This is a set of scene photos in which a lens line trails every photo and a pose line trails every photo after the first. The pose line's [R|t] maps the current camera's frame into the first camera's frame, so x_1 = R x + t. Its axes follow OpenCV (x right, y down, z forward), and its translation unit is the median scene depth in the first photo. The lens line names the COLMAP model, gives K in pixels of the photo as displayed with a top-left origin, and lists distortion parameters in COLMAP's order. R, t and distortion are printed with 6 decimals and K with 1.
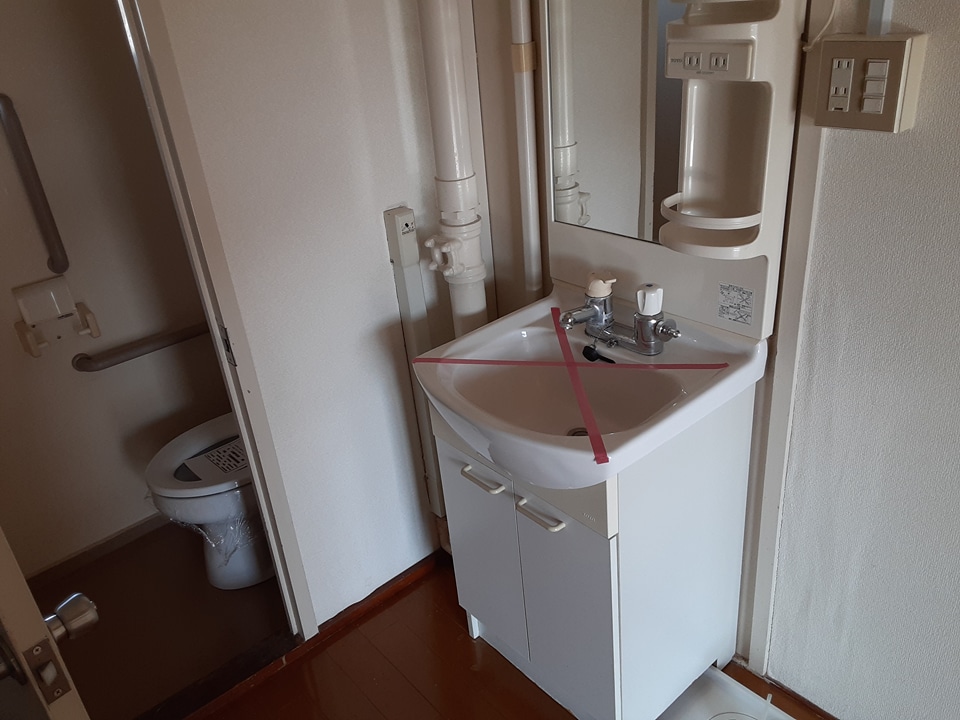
lens RADIAL K [[774.7, 0, 465.5], [0, 774.7, 363.2], [0, 0, 1]] dist [0.125032, -0.179802]
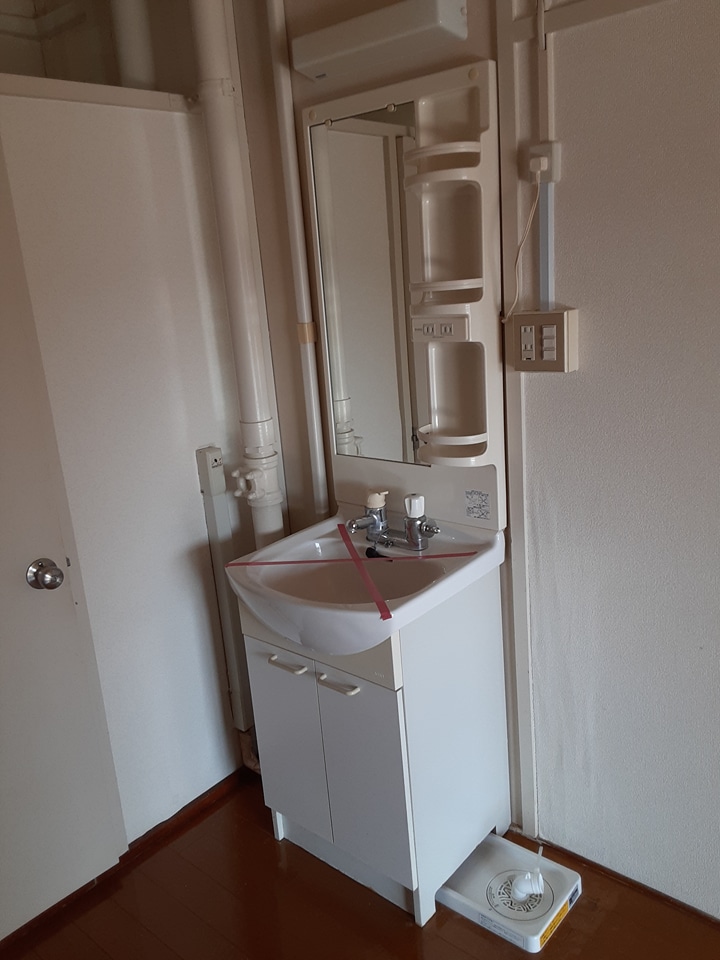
lens RADIAL K [[774.7, 0, 360.0], [0, 774.7, 466.9], [0, 0, 1]] dist [0.125032, -0.179802]
pose [[0.987483, -0.021281, 0.156284, -0.047684], [0.057519, 0.971209, -0.231183, 0.138859], [-0.146864, 0.237278, 0.960276, -0.214413]]
